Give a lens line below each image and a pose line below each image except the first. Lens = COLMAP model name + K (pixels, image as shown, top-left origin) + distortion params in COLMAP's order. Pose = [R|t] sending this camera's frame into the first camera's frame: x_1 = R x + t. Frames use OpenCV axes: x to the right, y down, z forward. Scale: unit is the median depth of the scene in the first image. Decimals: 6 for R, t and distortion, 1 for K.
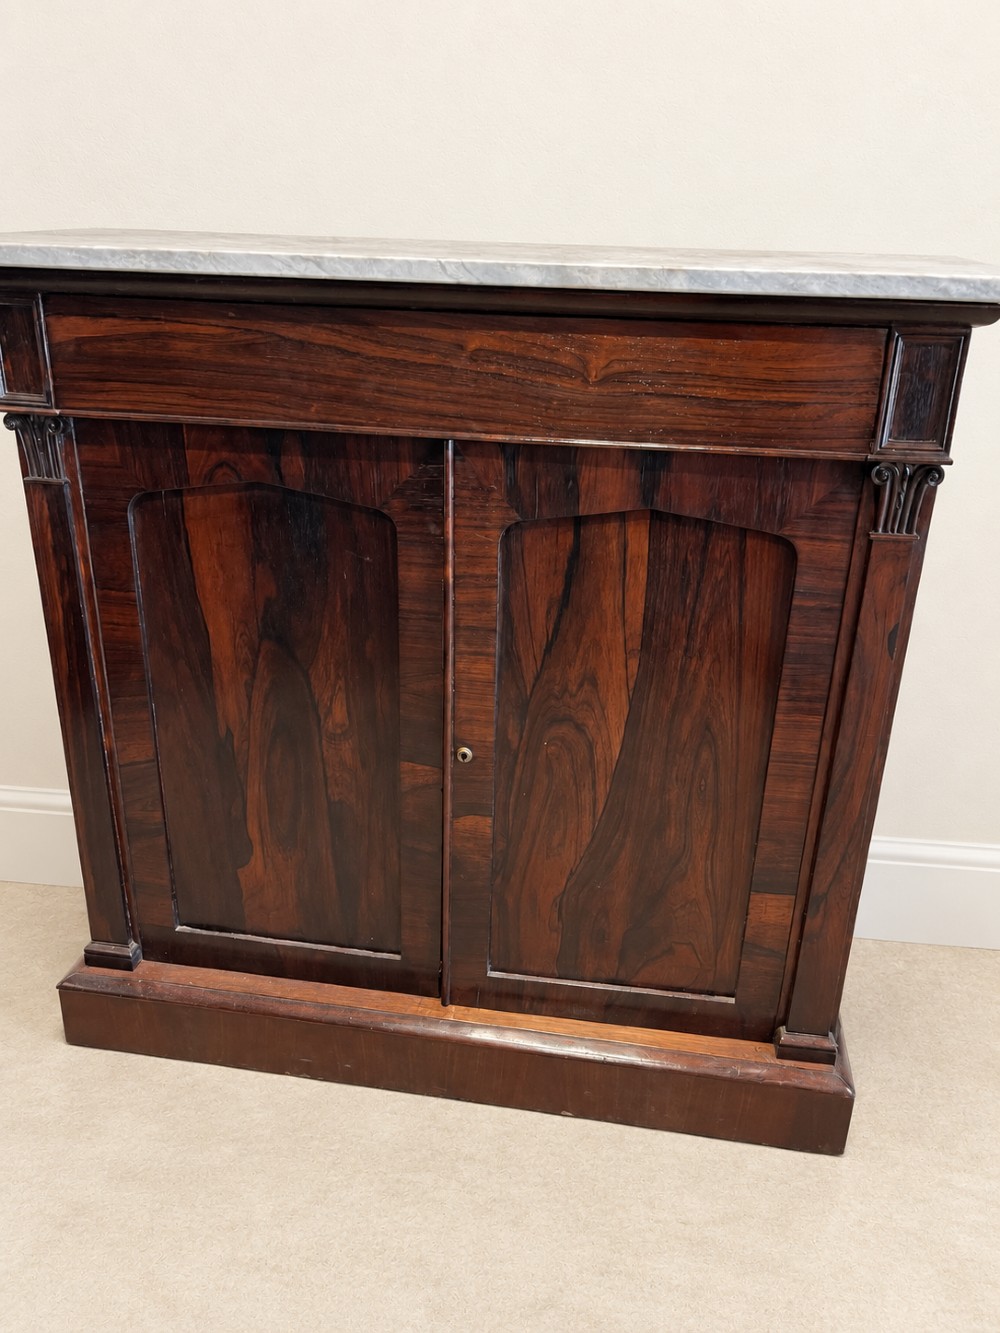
lens RADIAL K [[962.7, 0, 500.0], [0, 962.7, 666.5], [0, 0, 1]] dist [-0.002874, -0.002965]
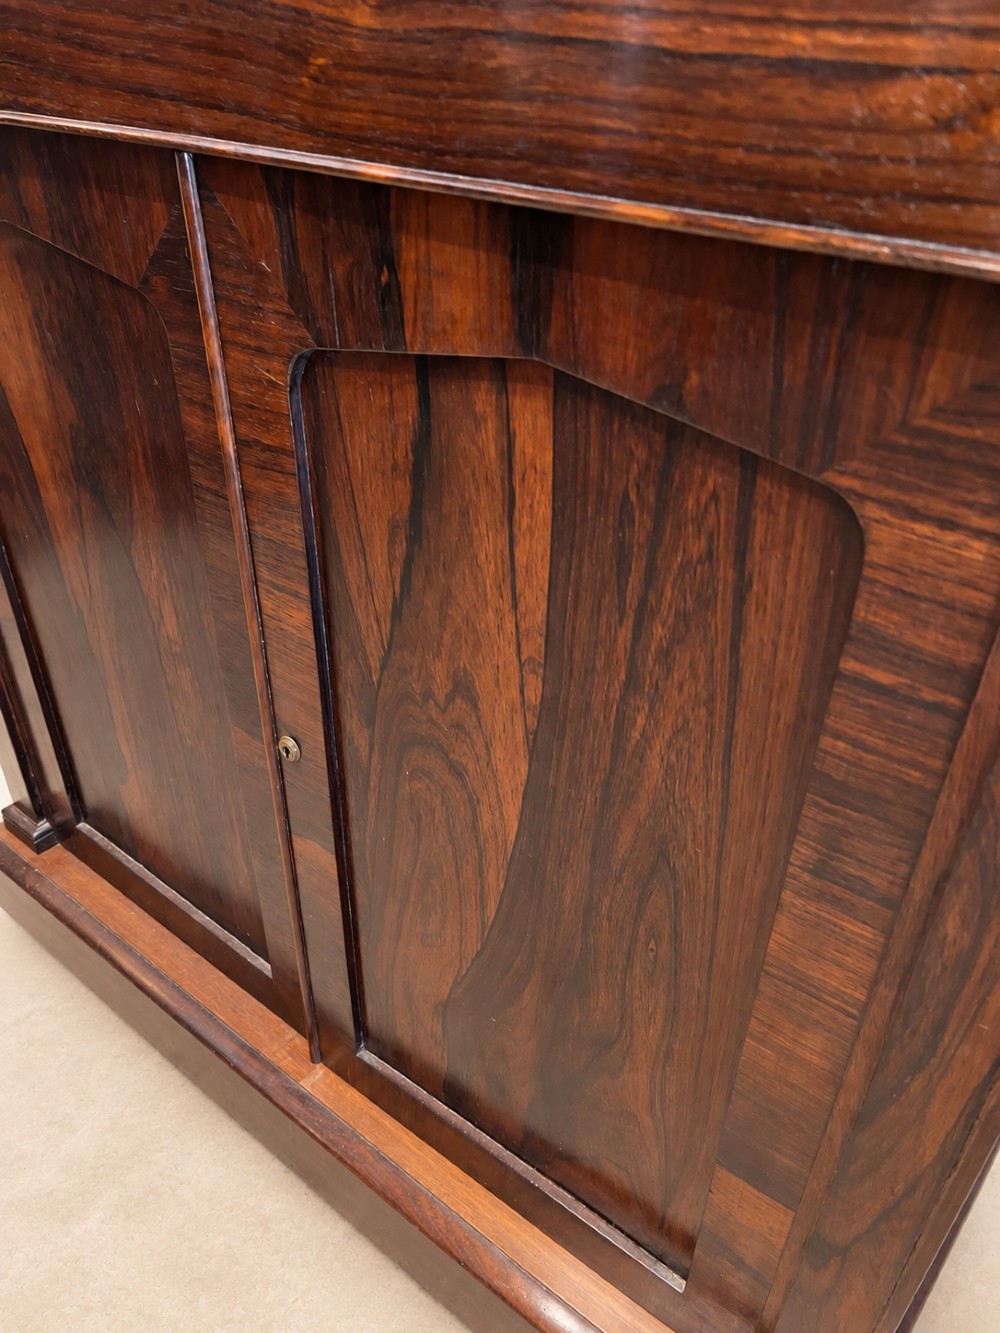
lens RADIAL K [[1004.1, 0, 502.1], [0, 1004.1, 684.2], [0, 0, 1]] dist [0.078123, -0.128081]
pose [[0.870532, 0.269048, -0.412051, 0.348765], [-0.175244, 0.951909, 0.251314, -0.134095], [0.459851, -0.146568, 0.875817, 0.575960]]
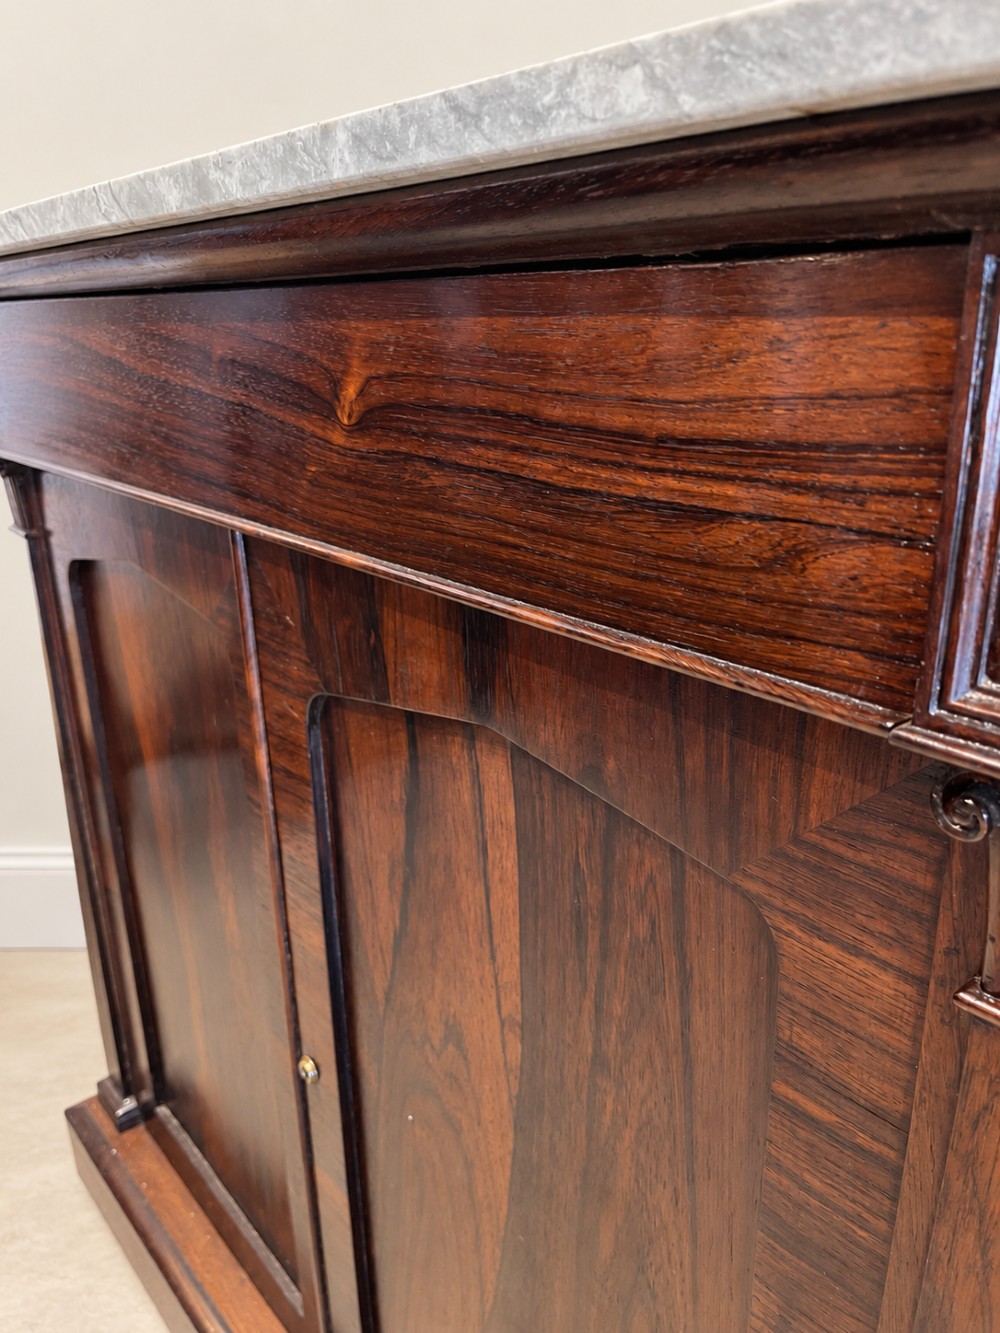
lens RADIAL K [[1008.8, 0, 526.9], [0, 1008.8, 660.3], [0, 0, 1]] dist [0.001468, -0.004455]
pose [[0.763106, 0.171211, -0.623183, 0.425970], [-0.204741, 0.978648, 0.018159, -0.198142], [0.612985, 0.113734, 0.781865, 0.643126]]
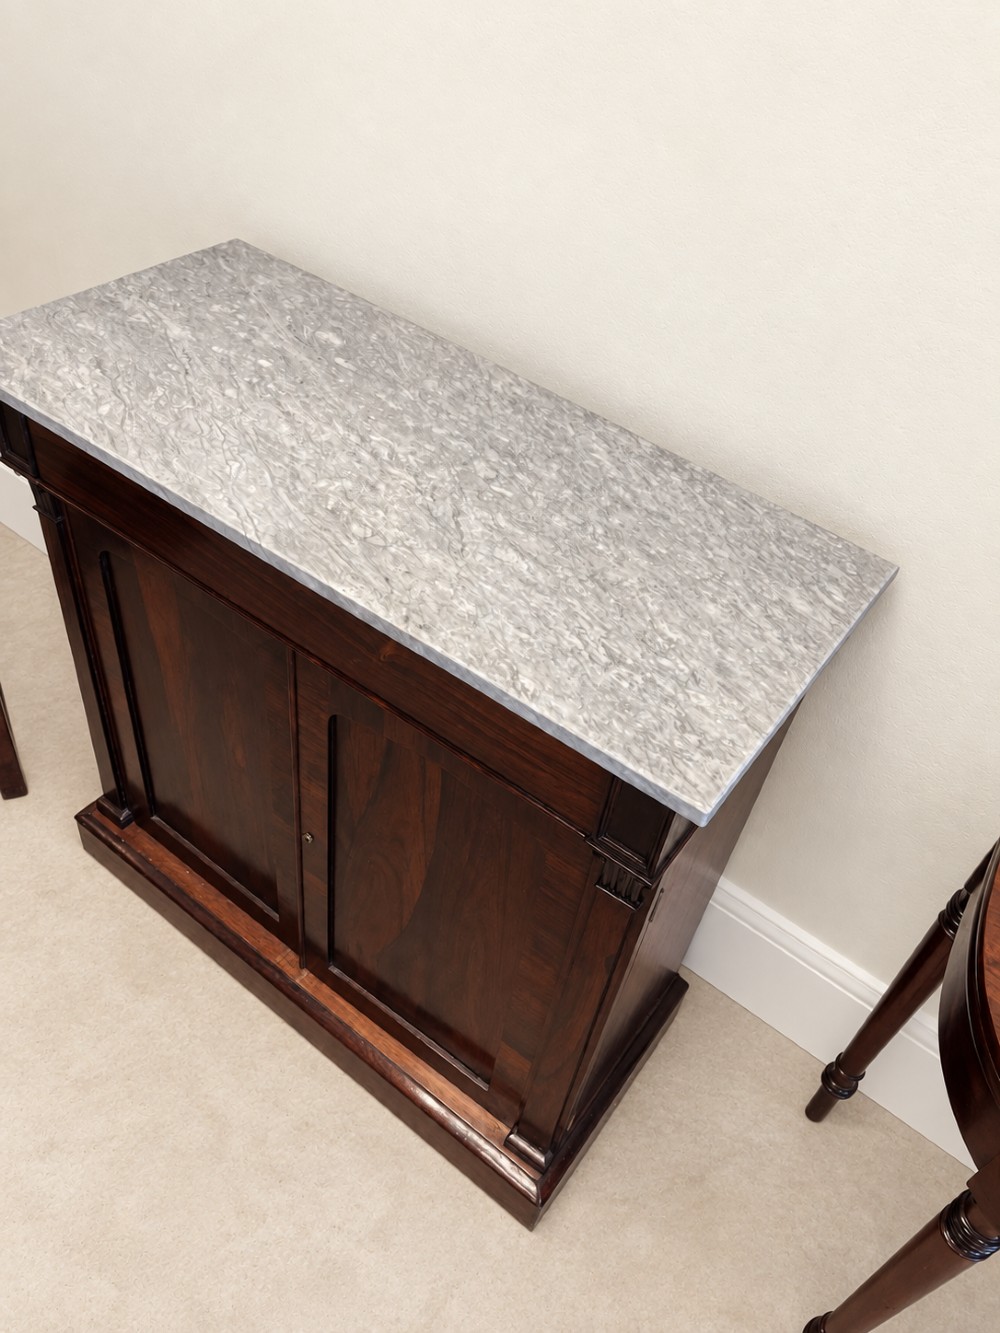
lens RADIAL K [[1008.8, 0, 526.9], [0, 1008.8, 660.3], [0, 0, 1]] dist [0.001468, -0.004455]
pose [[0.885526, 0.378358, -0.269608, 0.485050], [-0.265312, 0.888217, 0.375073, -0.680288], [0.381382, -0.260607, 0.886923, 0.088339]]
